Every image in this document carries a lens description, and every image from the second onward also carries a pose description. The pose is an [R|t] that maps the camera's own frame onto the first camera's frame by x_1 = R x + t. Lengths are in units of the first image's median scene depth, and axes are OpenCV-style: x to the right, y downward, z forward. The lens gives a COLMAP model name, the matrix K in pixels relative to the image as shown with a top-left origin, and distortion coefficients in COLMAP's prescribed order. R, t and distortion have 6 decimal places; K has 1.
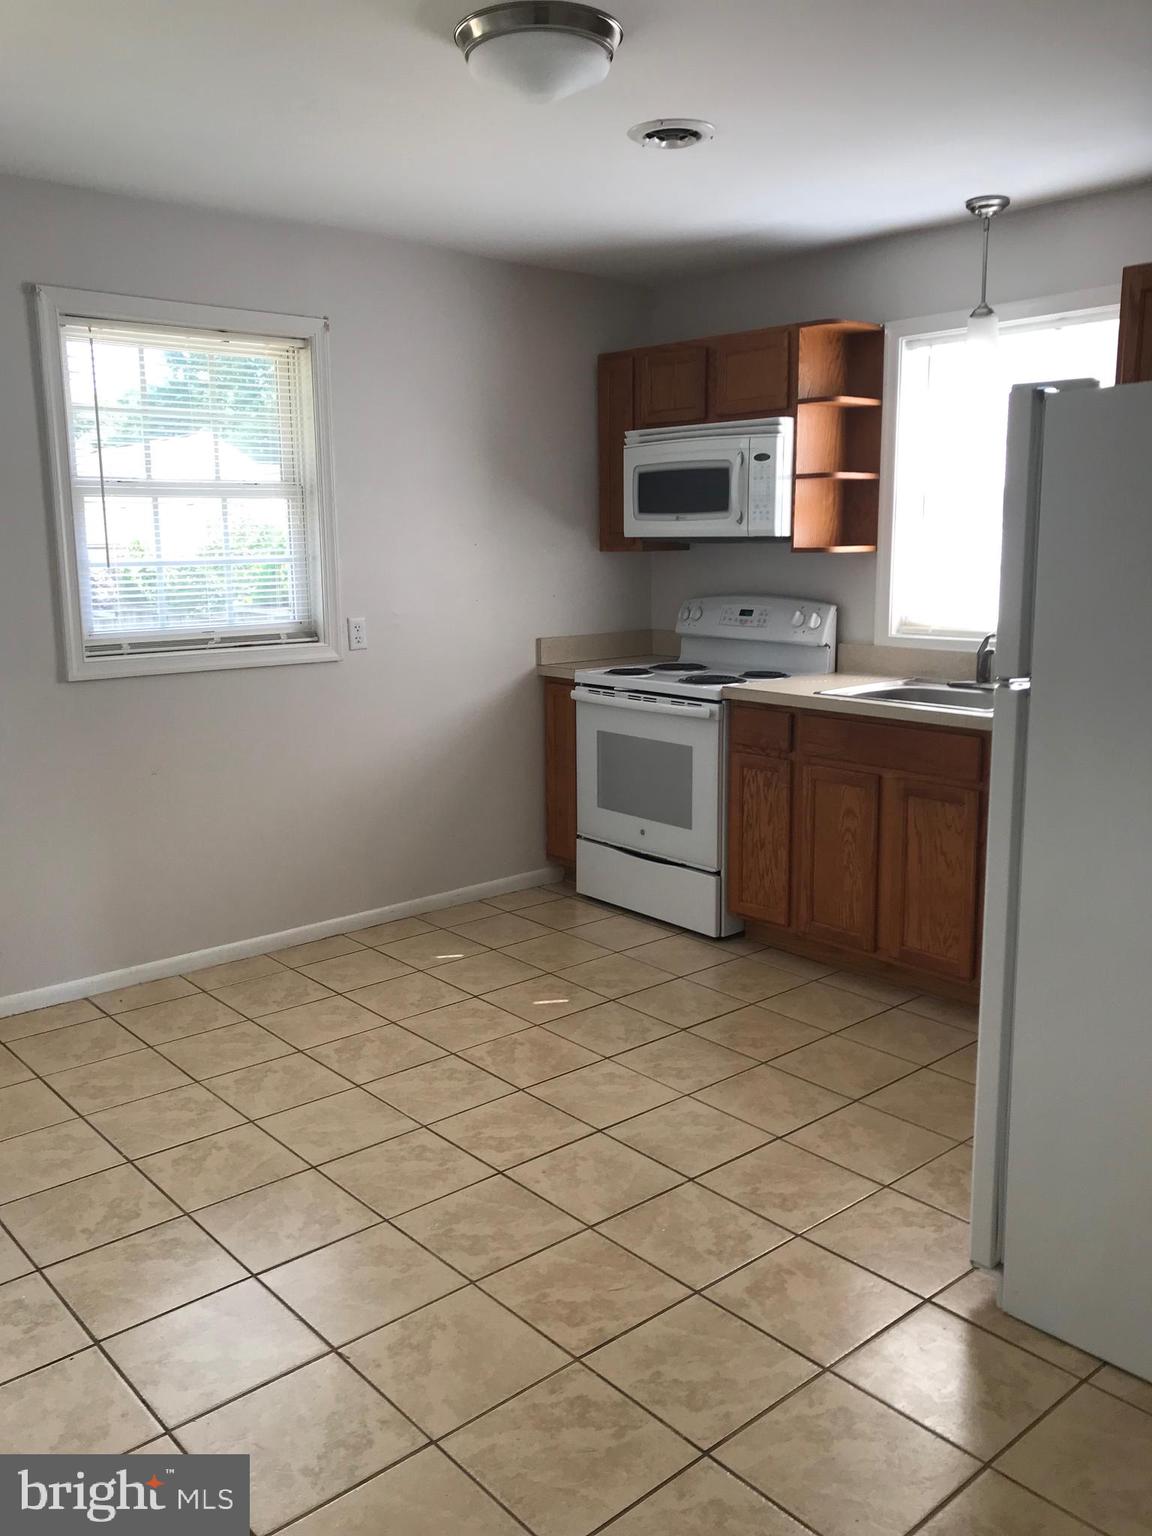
lens RADIAL K [[1248.6, 0, 577.0], [0, 1248.6, 764.0], [0, 0, 1]] dist [0.079201, -0.141575]
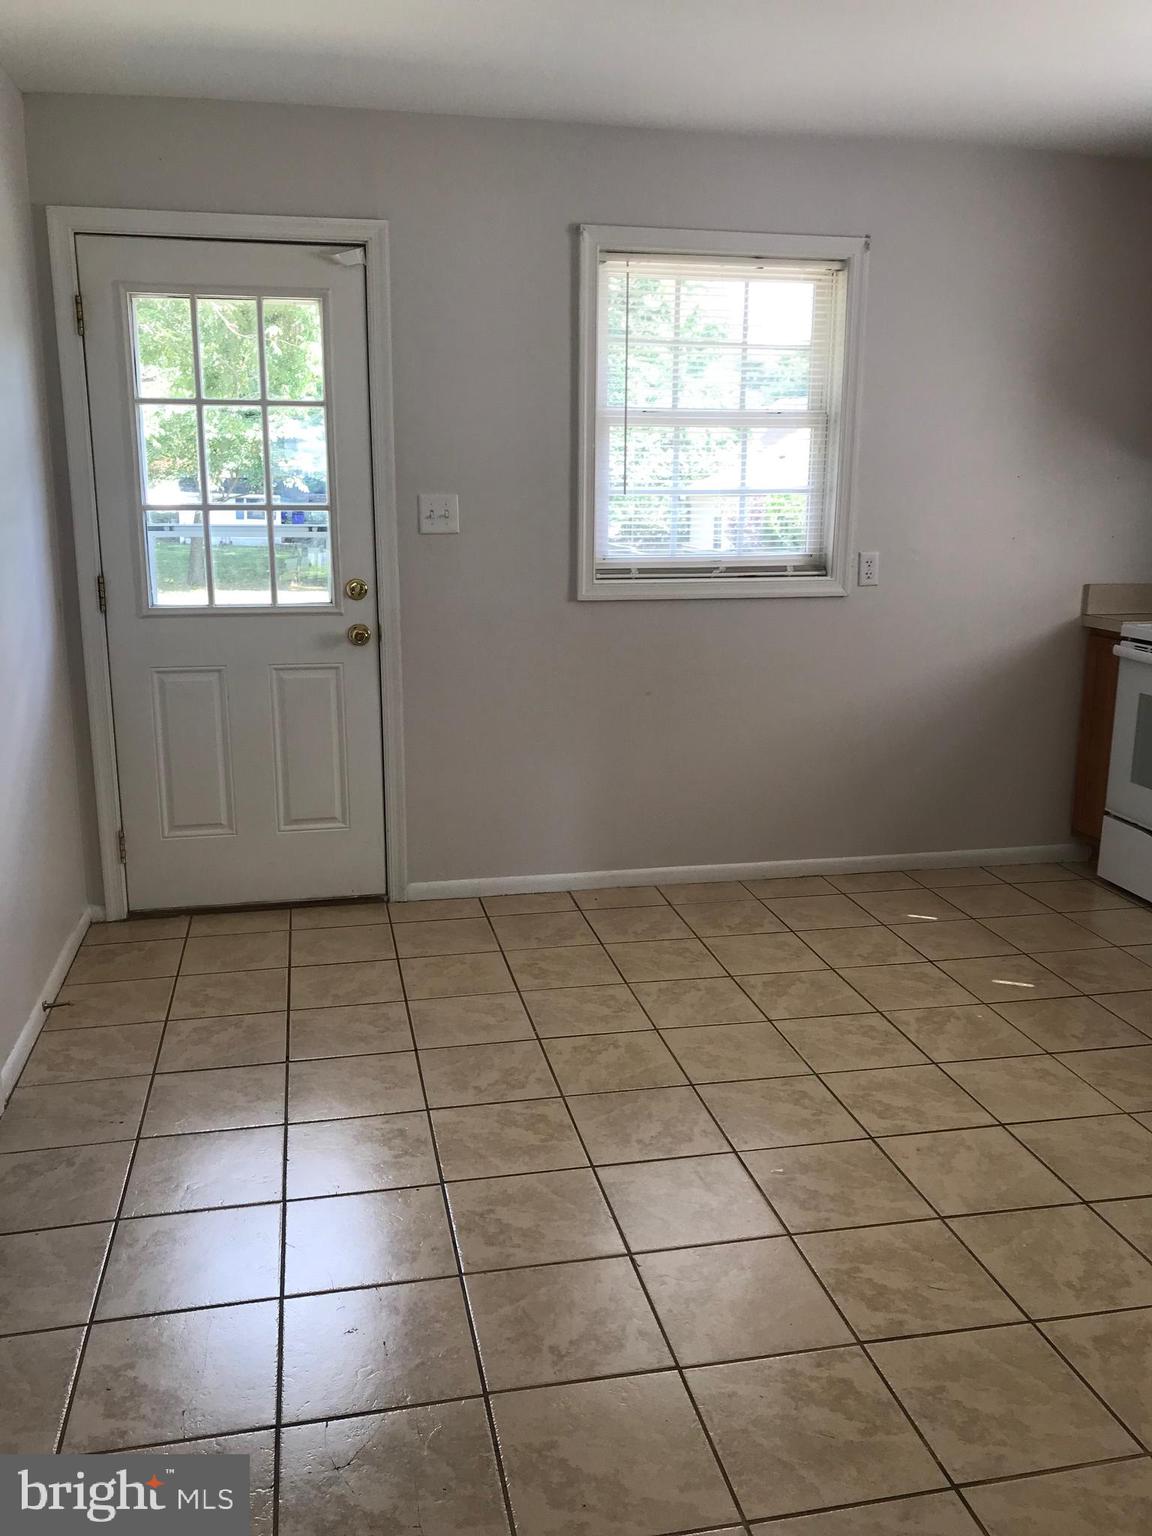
lens RADIAL K [[1248.6, 0, 577.0], [0, 1248.6, 764.0], [0, 0, 1]] dist [0.079201, -0.141575]
pose [[0.872739, 0.116181, -0.474161, 0.106549], [-0.098765, 0.993204, 0.061573, 0.007322], [0.478092, -0.006907, 0.878282, 0.046961]]
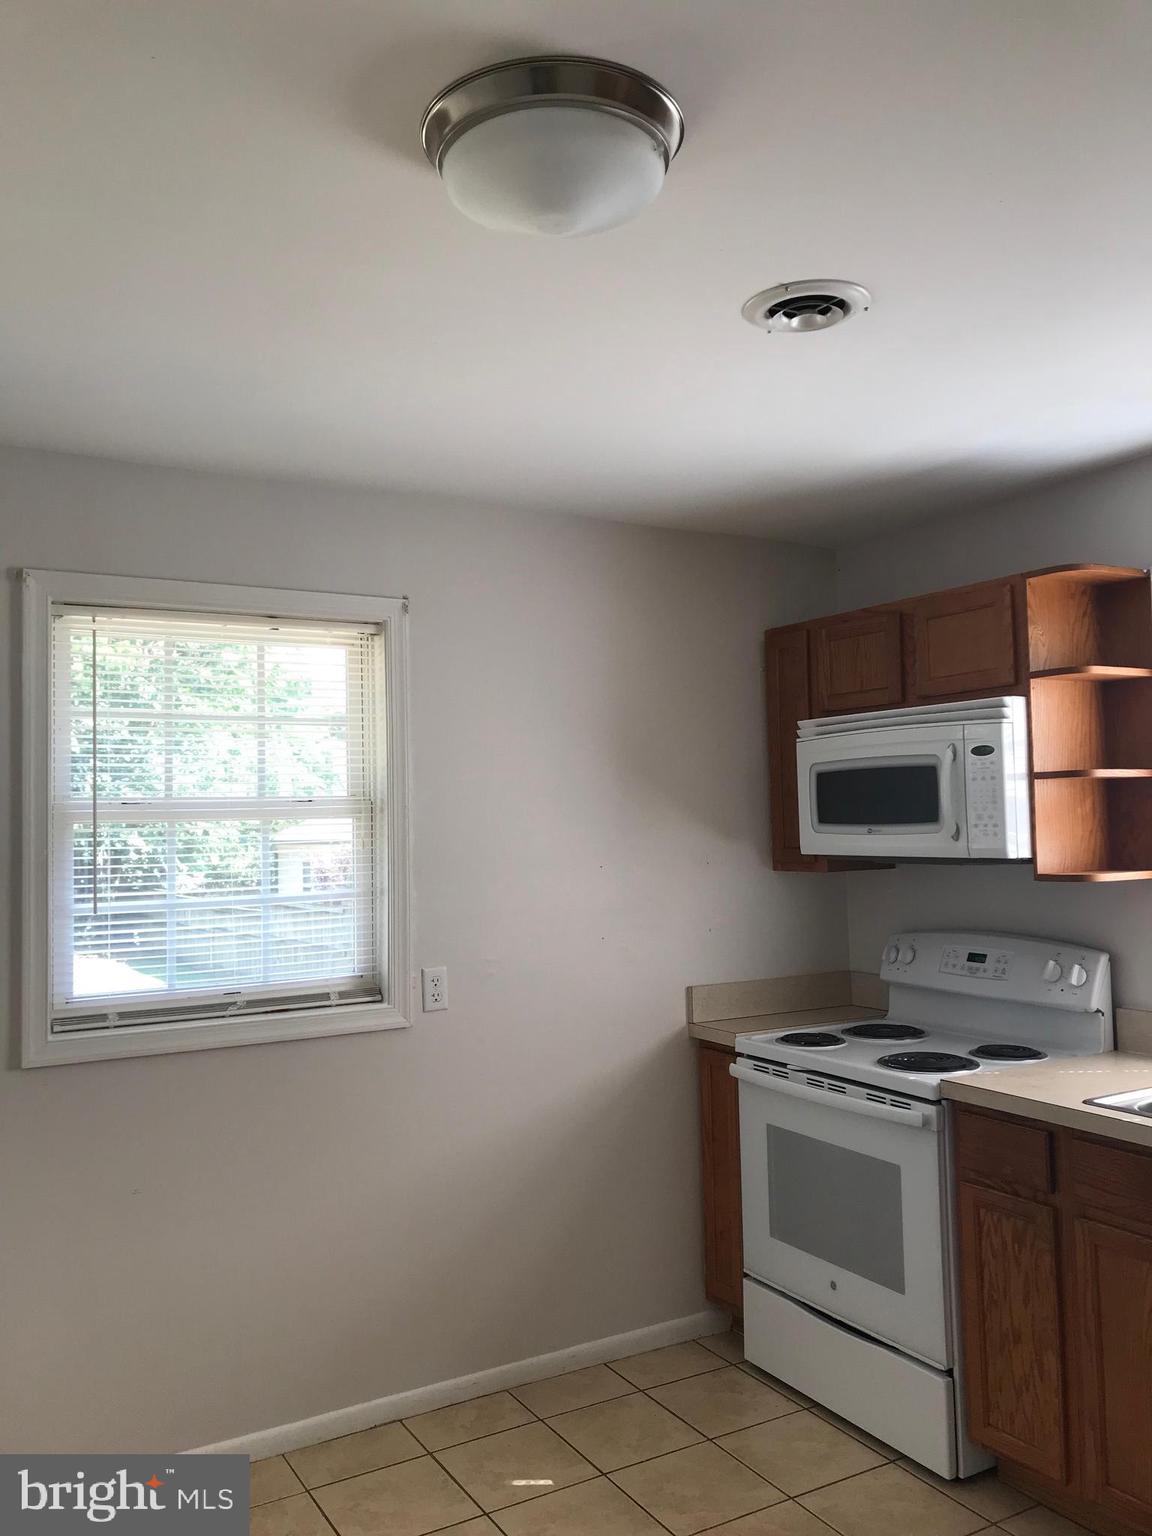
lens RADIAL K [[1256.7, 0, 572.0], [0, 1256.7, 763.0], [0, 0, 1]] dist [0.017525, 0.013243]
pose [[0.980925, -0.022748, -0.193051, 0.056267], [-0.021519, 0.974317, -0.224149, -0.071214], [0.193192, 0.224028, 0.955243, 0.269365]]
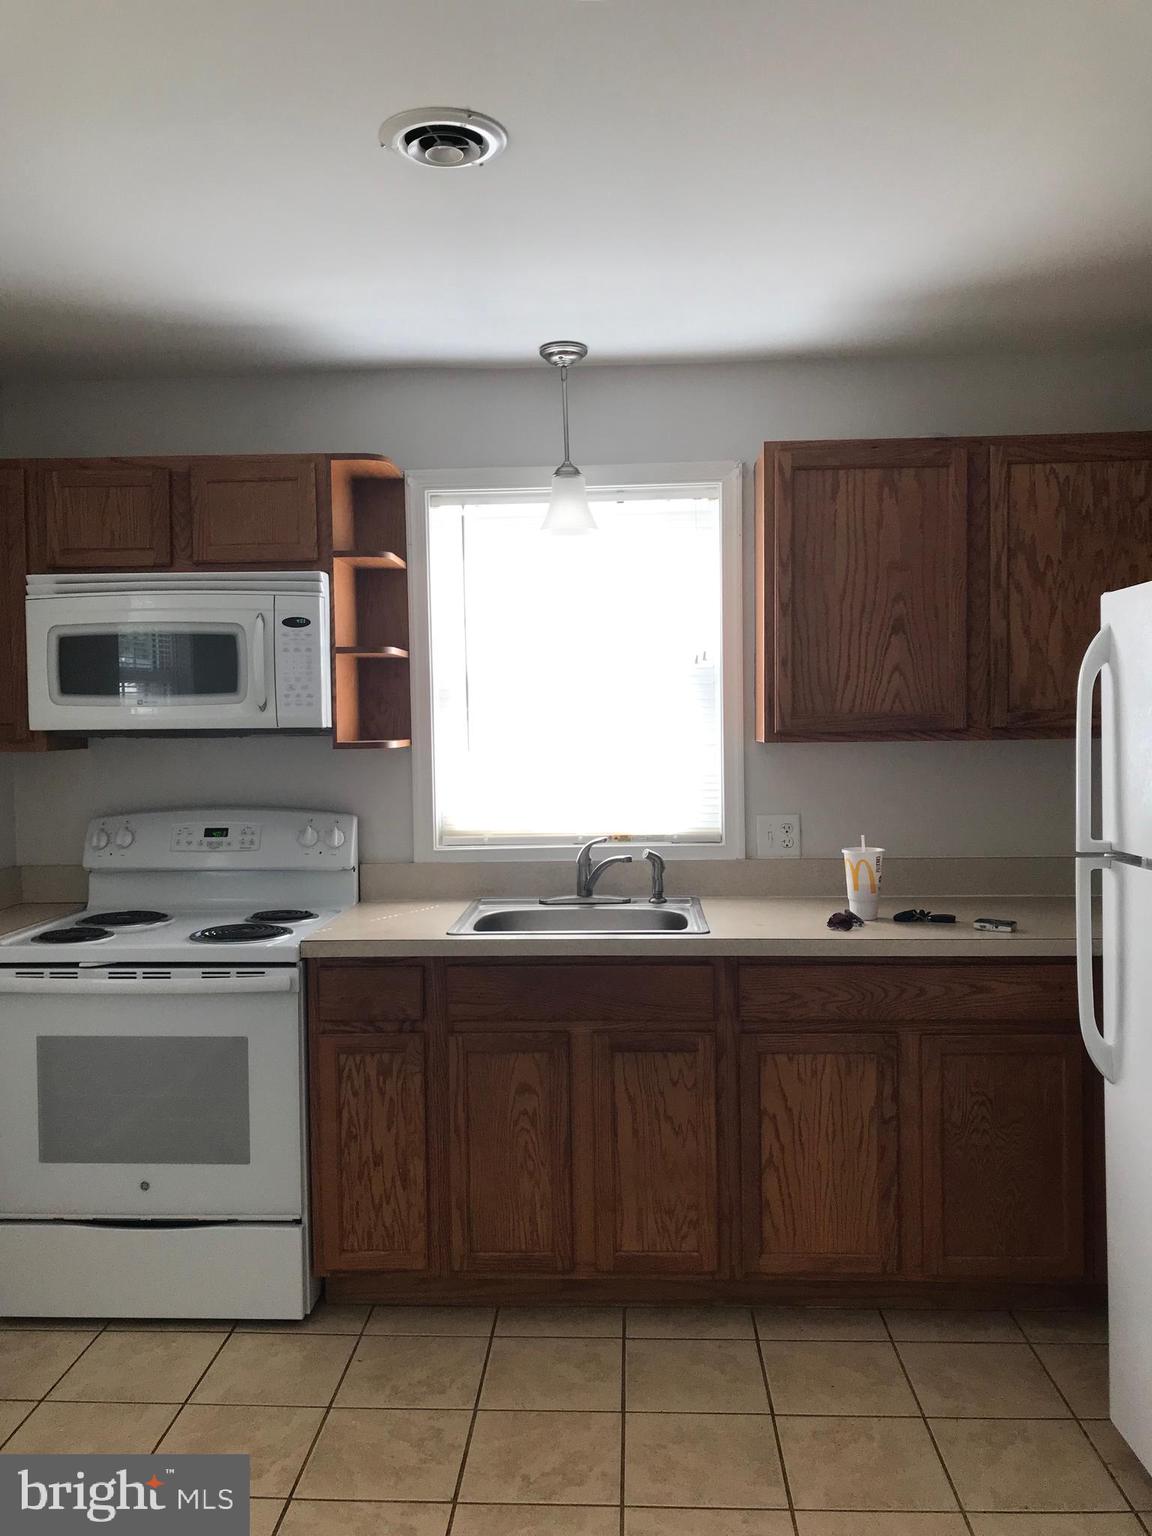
lens RADIAL K [[1248.6, 0, 577.0], [0, 1248.6, 764.0], [0, 0, 1]] dist [0.079201, -0.141575]
pose [[0.697495, -0.029750, 0.715972, -0.268310], [0.138523, 0.985890, -0.093982, -0.071797], [-0.703074, 0.164730, 0.691774, 0.395389]]
